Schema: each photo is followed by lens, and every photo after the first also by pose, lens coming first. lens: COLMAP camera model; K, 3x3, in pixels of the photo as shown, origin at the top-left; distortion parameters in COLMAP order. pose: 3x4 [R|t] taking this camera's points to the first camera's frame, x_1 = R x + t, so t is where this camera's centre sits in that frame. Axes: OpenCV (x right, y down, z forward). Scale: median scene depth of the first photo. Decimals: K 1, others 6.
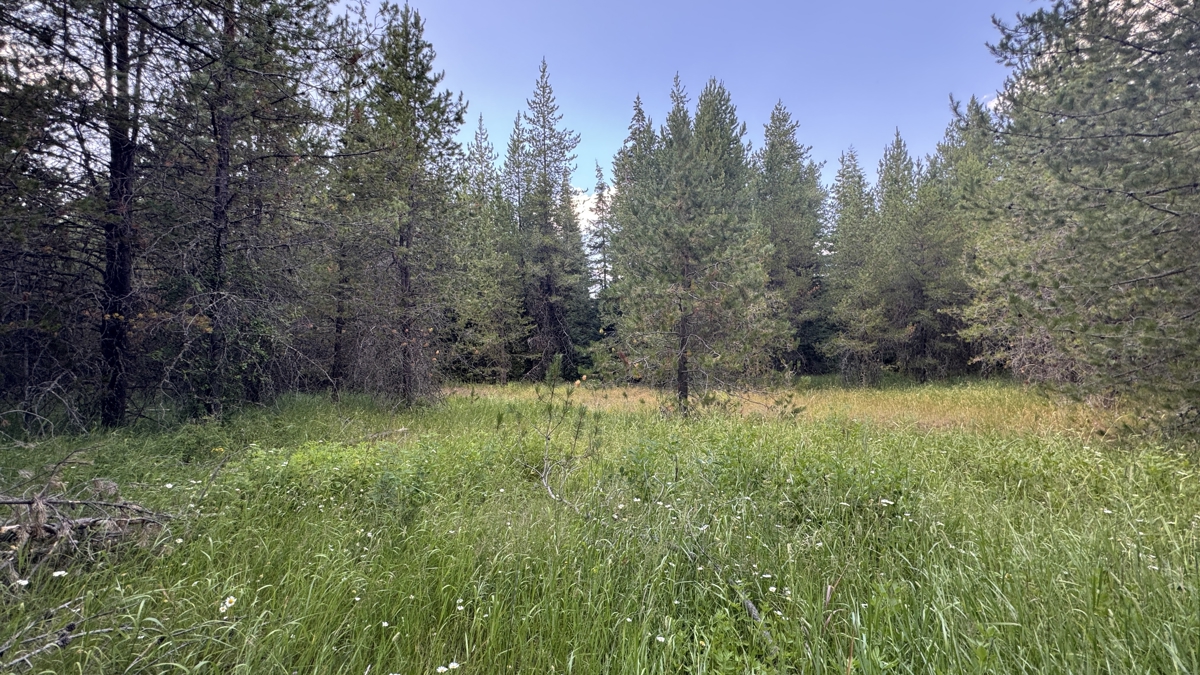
lens RADIAL K [[489.6, 0, 597.5], [0, 489.6, 338.5], [0, 0, 1]] dist [-0.001173, 0.000006]
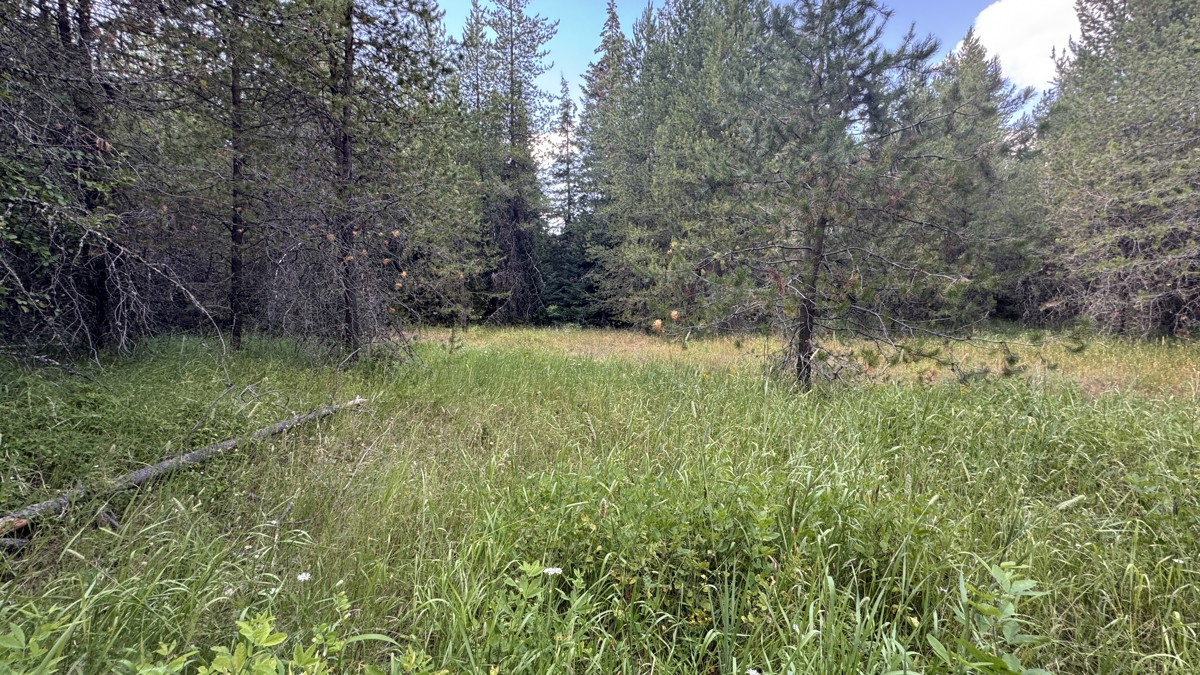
lens RADIAL K [[489.6, 0, 602.5], [0, 489.6, 335.7], [0, 0, 1]] dist [-0.001173, 0.000006]
pose [[0.990815, 0.010421, 0.134820, -0.063010], [-0.024330, 0.994493, 0.101938, 0.014625], [-0.133015, -0.104282, 0.985613, 0.133632]]
